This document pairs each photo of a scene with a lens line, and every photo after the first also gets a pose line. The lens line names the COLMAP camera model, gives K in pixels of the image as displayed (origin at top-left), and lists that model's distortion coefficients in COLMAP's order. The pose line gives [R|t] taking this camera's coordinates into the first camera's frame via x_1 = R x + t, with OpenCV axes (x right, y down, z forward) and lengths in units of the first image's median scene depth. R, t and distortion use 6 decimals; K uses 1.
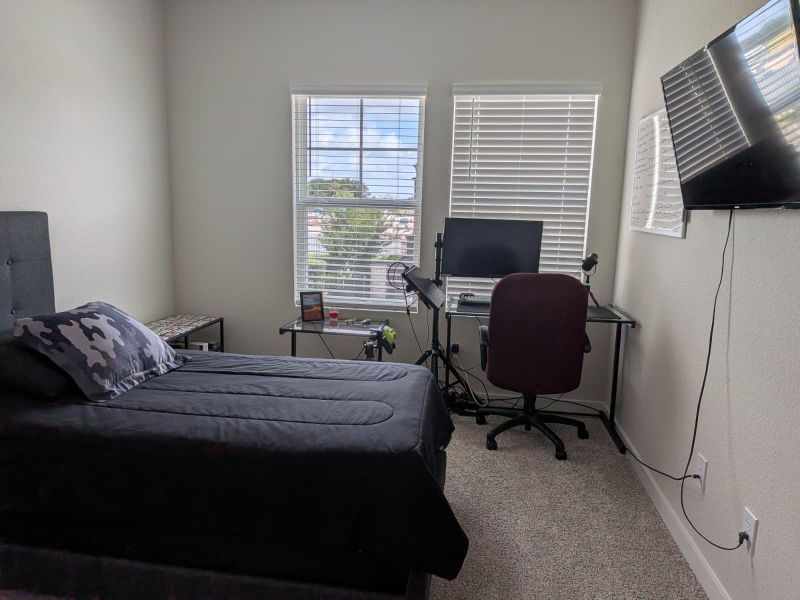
lens RADIAL K [[571.9, 0, 394.9], [0, 571.9, 294.3], [0, 0, 1]] dist [0.130201, -0.214309]
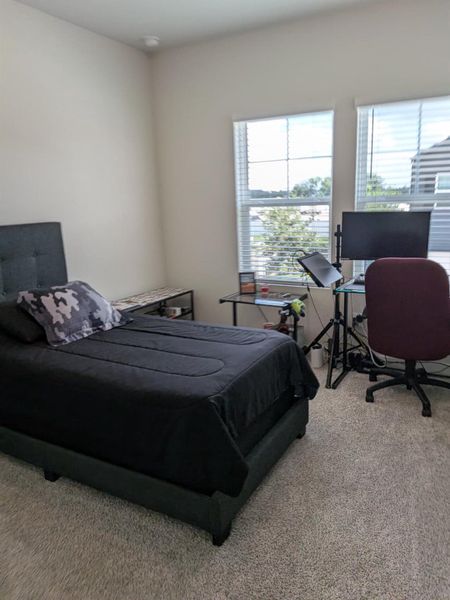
lens RADIAL K [[439.7, 0, 233.8], [0, 439.7, 298.2], [0, 0, 1]] dist [0.033658, -0.007933]
pose [[0.942813, 0.022495, -0.332562, 0.210019], [-0.000568, 0.997827, 0.065884, -0.014339], [0.333322, -0.061927, 0.940777, 0.032969]]
